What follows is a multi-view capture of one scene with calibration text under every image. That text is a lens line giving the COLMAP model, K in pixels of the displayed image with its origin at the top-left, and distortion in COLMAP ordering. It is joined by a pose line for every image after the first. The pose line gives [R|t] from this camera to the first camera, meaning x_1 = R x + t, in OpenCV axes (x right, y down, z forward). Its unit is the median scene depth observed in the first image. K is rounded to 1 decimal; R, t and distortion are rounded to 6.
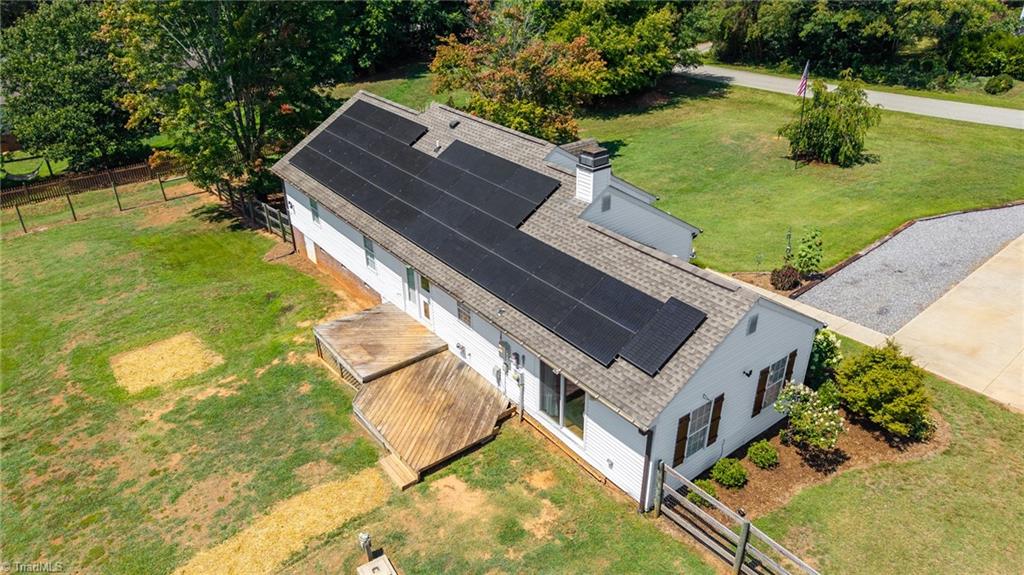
lens RADIAL K [[683.5, 0, 511.2], [0, 683.5, 289.4], [0, 0, 1]] dist [0.033615, -0.037467]
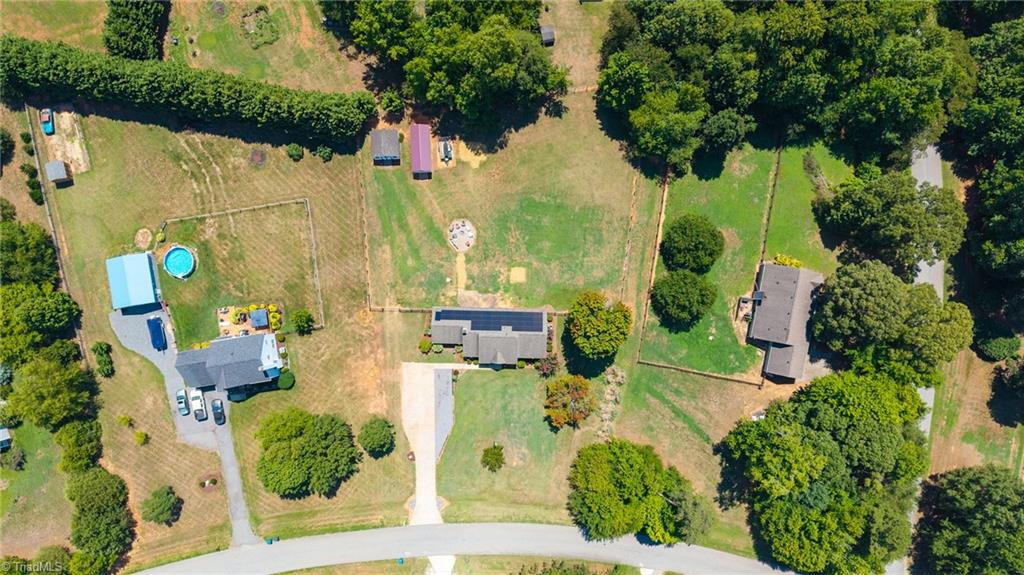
lens RADIAL K [[675.6, 0, 511.8], [0, 675.6, 291.7], [0, 0, 1]] dist [0.136926, -0.323511]
pose [[-0.627590, 0.778532, 0.004331, -0.333680], [-0.355558, -0.291563, 0.888014, -4.090716], [0.692610, 0.555769, 0.459795, -1.265571]]
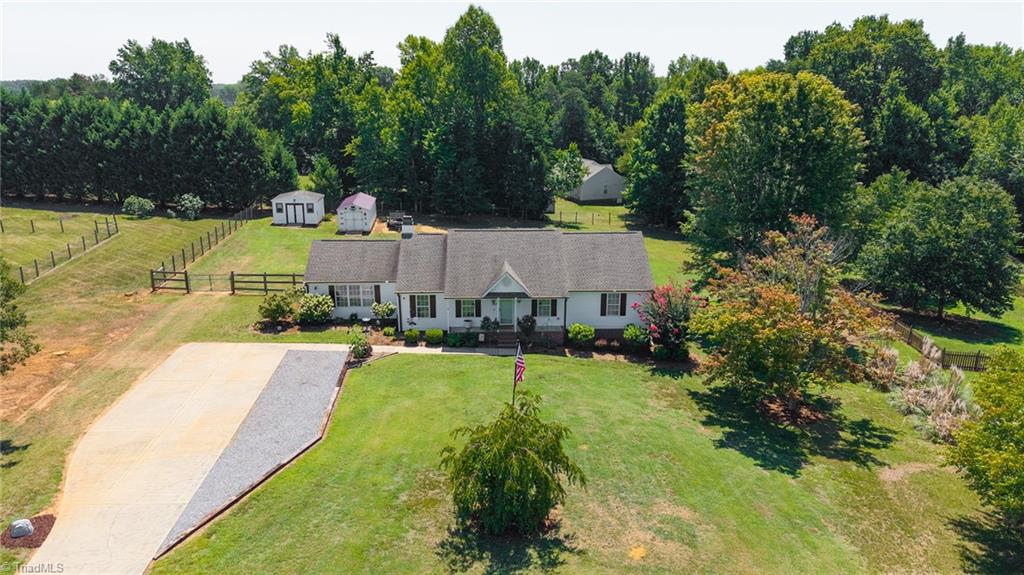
lens RADIAL K [[683.5, 0, 511.2], [0, 683.5, 289.4], [0, 0, 1]] dist [0.033615, -0.037467]
pose [[-0.576610, 0.234792, -0.782556, 1.215611], [-0.386740, 0.765278, 0.514570, -0.914238], [0.719690, 0.599352, -0.350463, 1.514298]]
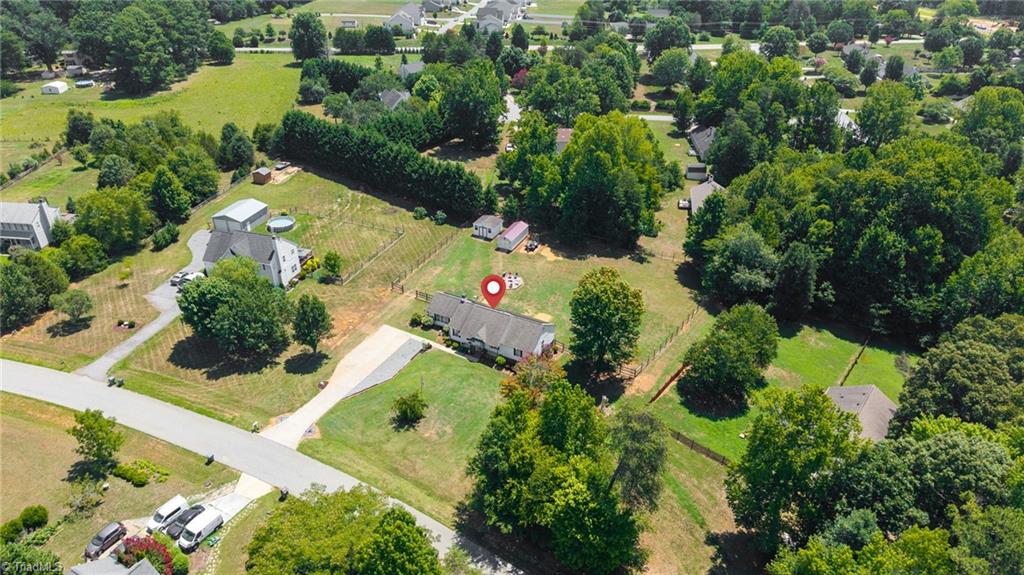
lens RADIAL K [[675.6, 0, 511.8], [0, 675.6, 291.7], [0, 0, 1]] dist [0.136926, -0.323511]
pose [[-0.917182, 0.208667, -0.339462, 1.189657], [-0.183188, 0.535742, 0.824271, -3.541384], [0.353862, 0.818192, -0.453147, 2.610511]]
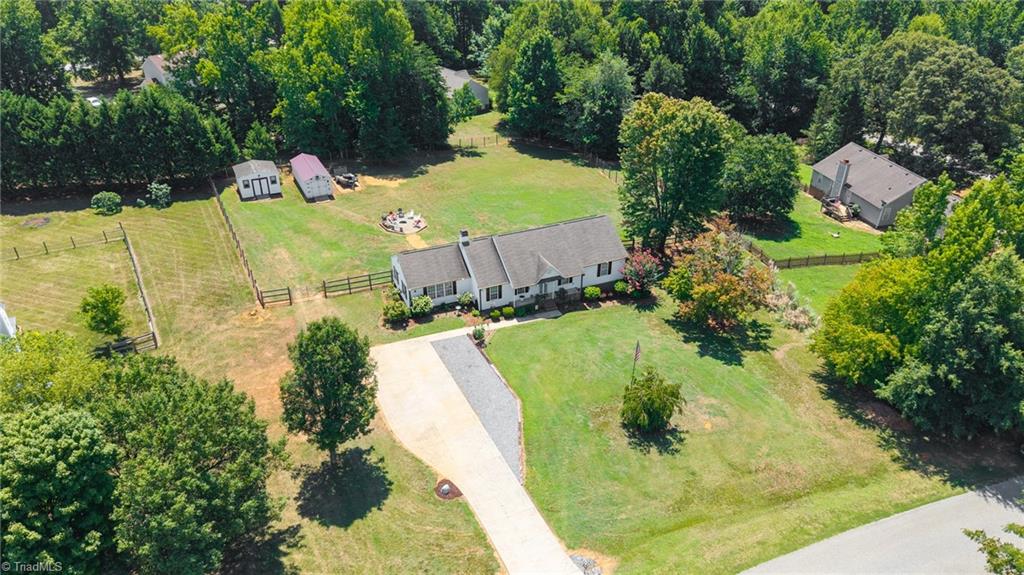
lens RADIAL K [[681.0, 0, 512.1], [0, 681.0, 293.2], [0, 0, 1]] dist [0.034637, -0.043042]
pose [[-0.254596, 0.507689, -0.823063, 2.004311], [-0.455256, 0.687974, 0.565185, -1.343143], [0.853184, 0.518599, 0.055973, 0.809167]]
